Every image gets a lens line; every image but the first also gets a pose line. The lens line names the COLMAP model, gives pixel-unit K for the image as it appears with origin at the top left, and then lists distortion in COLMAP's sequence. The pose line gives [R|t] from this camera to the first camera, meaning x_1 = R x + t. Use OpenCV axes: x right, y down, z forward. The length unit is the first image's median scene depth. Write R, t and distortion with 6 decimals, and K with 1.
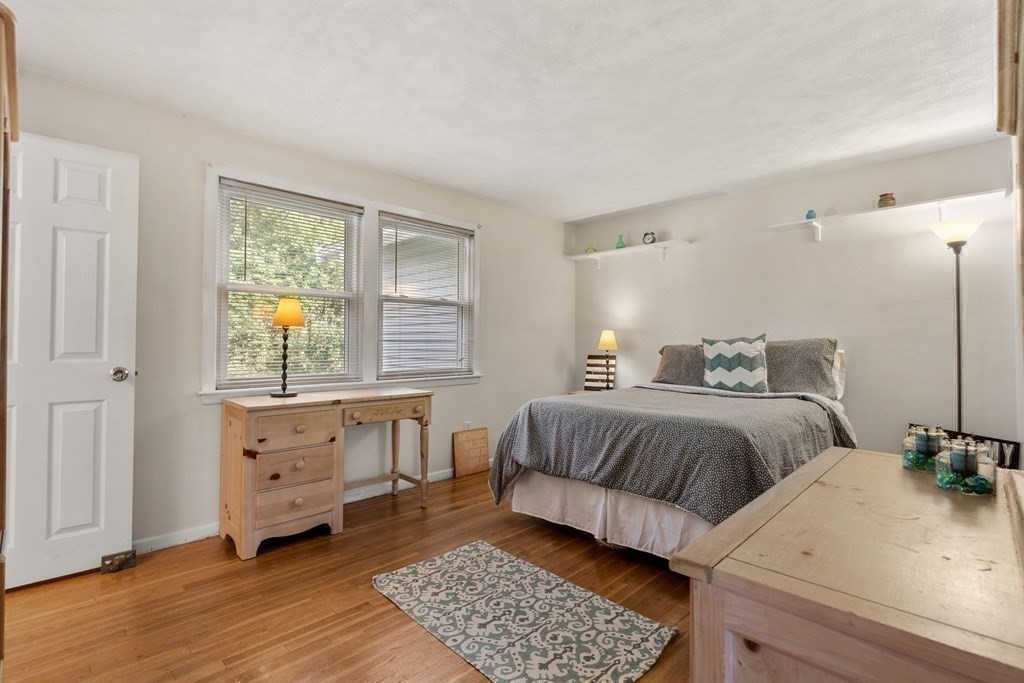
lens RADIAL K [[469.6, 0, 506.3], [0, 469.6, 337.5], [0, 0, 1]] dist [-0.001778, 0.000533]
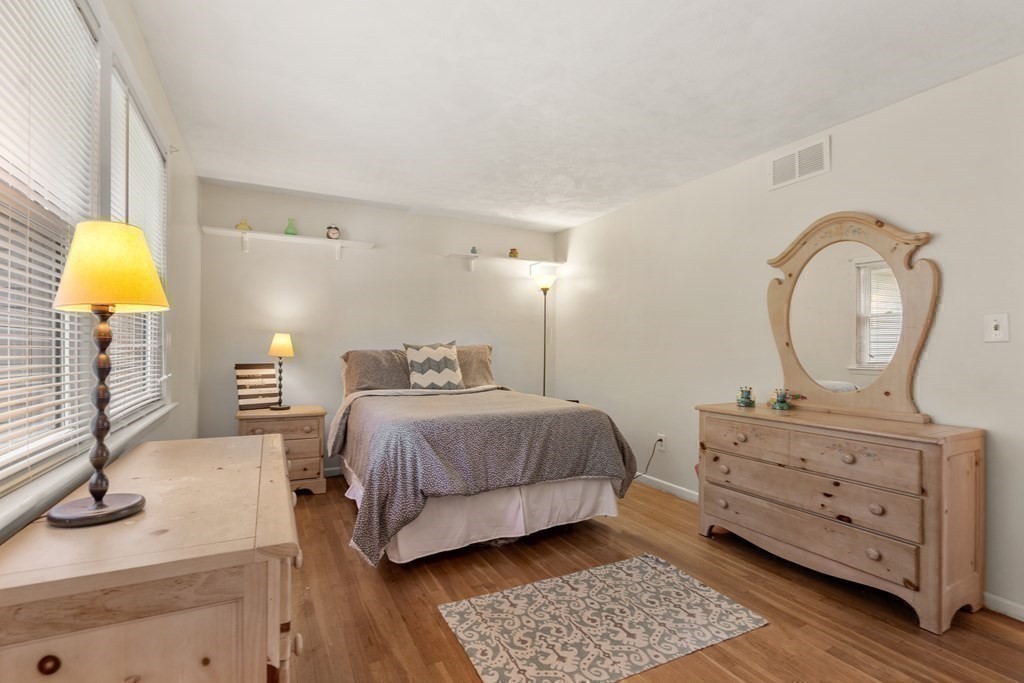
lens RADIAL K [[469.6, 0, 488.4], [0, 469.6, 355.0], [0, 0, 1]] dist [-0.001778, 0.000533]
pose [[0.319037, -0.018363, 0.947564, -0.773683], [-0.011742, 0.999659, 0.023326, -0.000374], [-0.947670, -0.018568, 0.318712, 0.702674]]
